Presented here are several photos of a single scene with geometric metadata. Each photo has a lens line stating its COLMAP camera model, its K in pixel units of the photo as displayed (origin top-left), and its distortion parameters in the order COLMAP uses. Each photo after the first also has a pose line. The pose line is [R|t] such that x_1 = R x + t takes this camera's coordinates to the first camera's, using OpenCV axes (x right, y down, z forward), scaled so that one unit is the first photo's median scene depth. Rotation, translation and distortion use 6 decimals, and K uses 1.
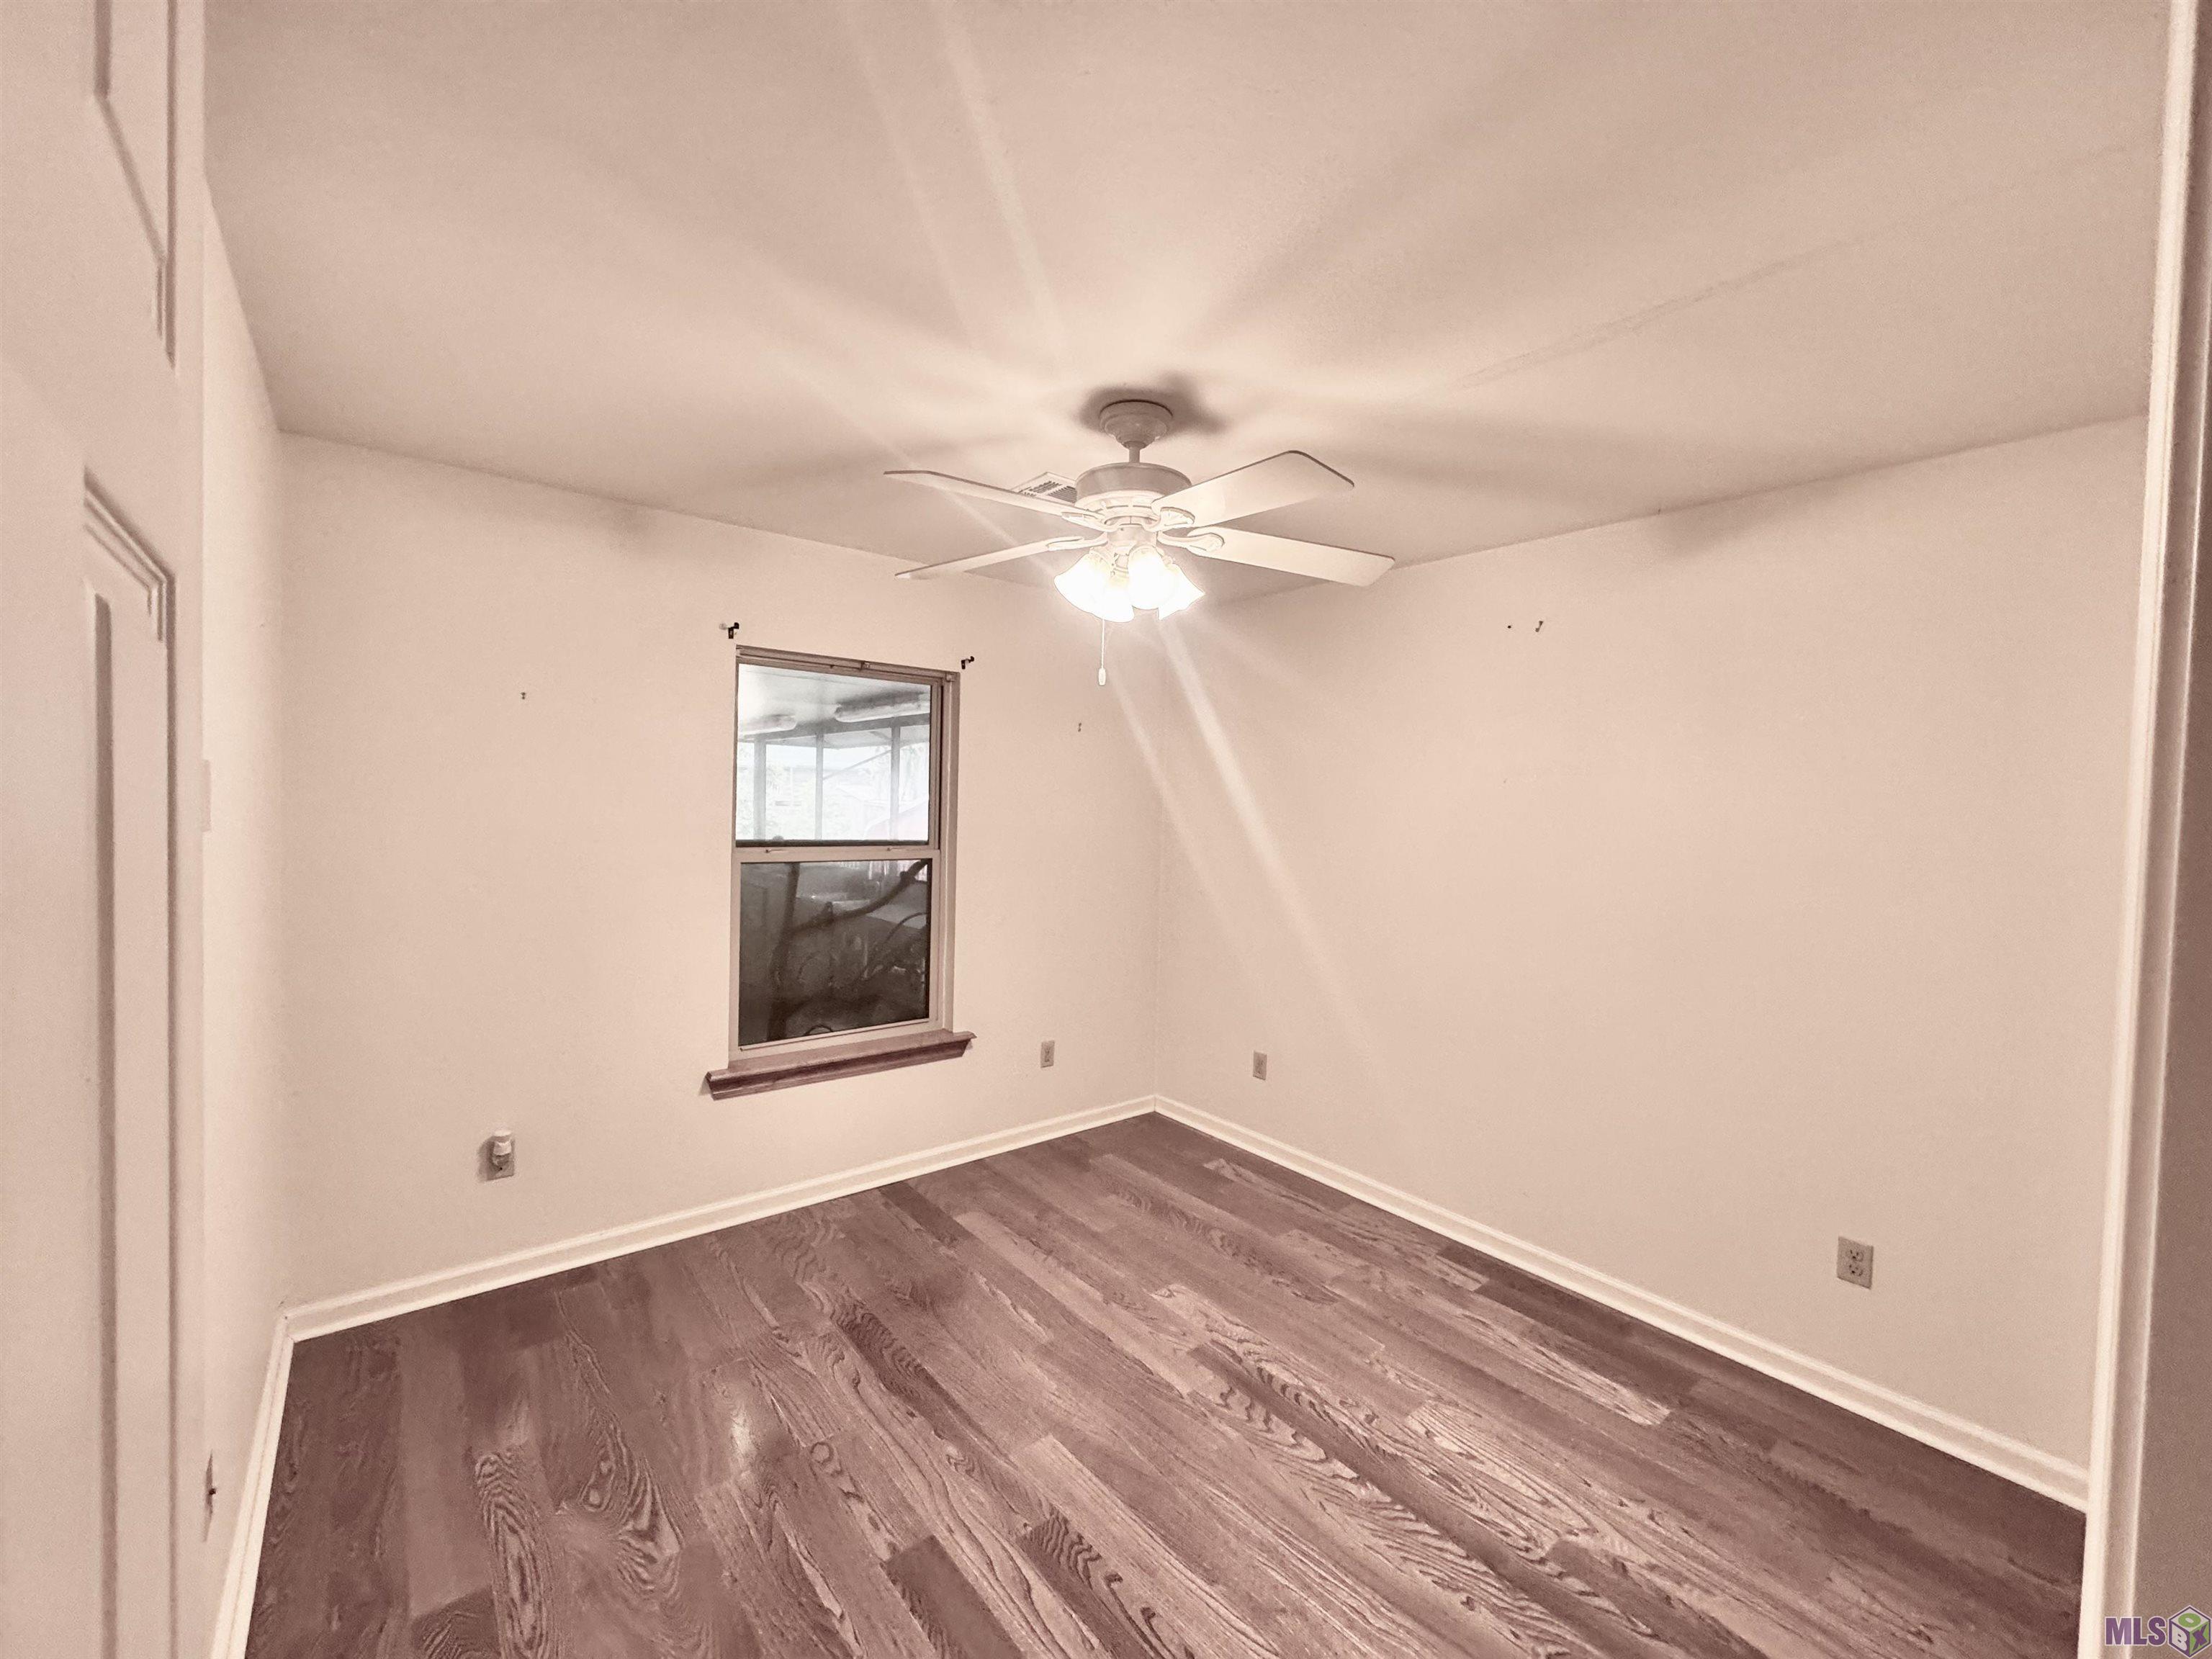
lens RADIAL K [[887.7, 0, 1108.9], [0, 887.7, 827.7], [0, 0, 1]] dist [-0.002260, 0.000955]
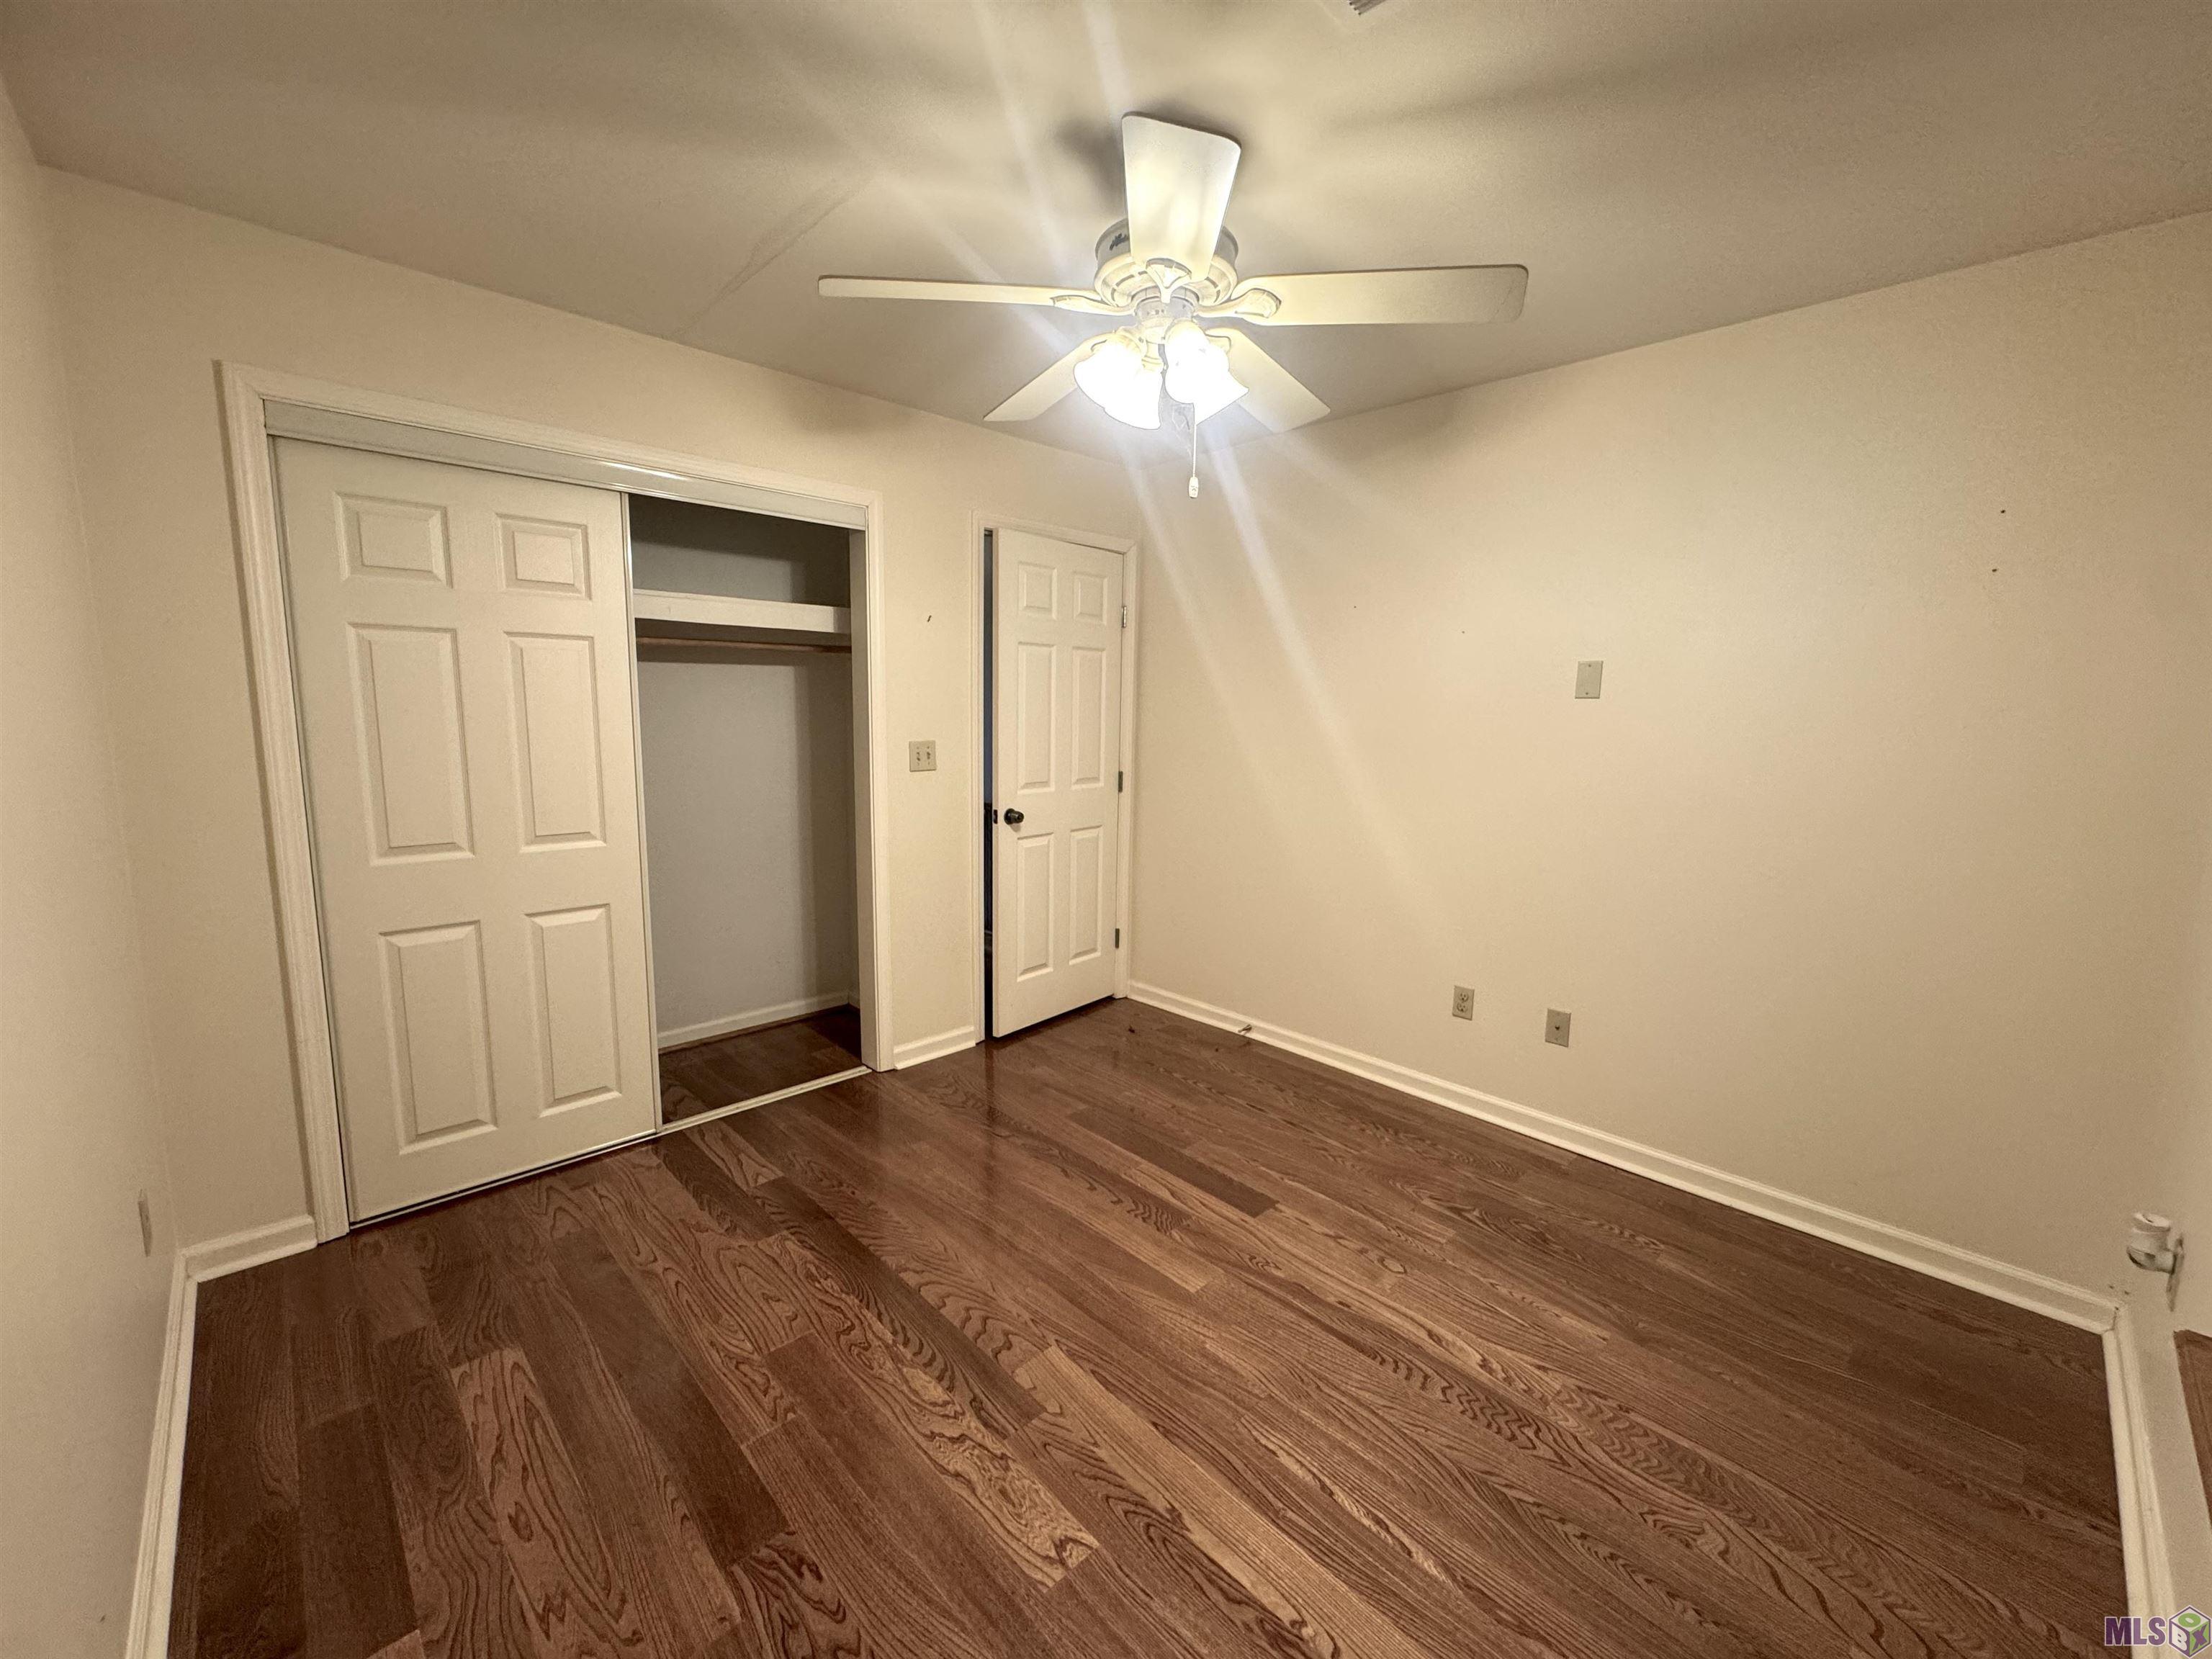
lens RADIAL K [[887.7, 0, 1103.2], [0, 887.7, 827.6], [0, 0, 1]] dist [-0.002260, 0.000955]
pose [[-0.996218, -0.036714, -0.078755, 0.121899], [-0.049441, 0.984836, 0.166293, 0.008470], [0.071455, 0.169558, -0.982926, 1.730820]]
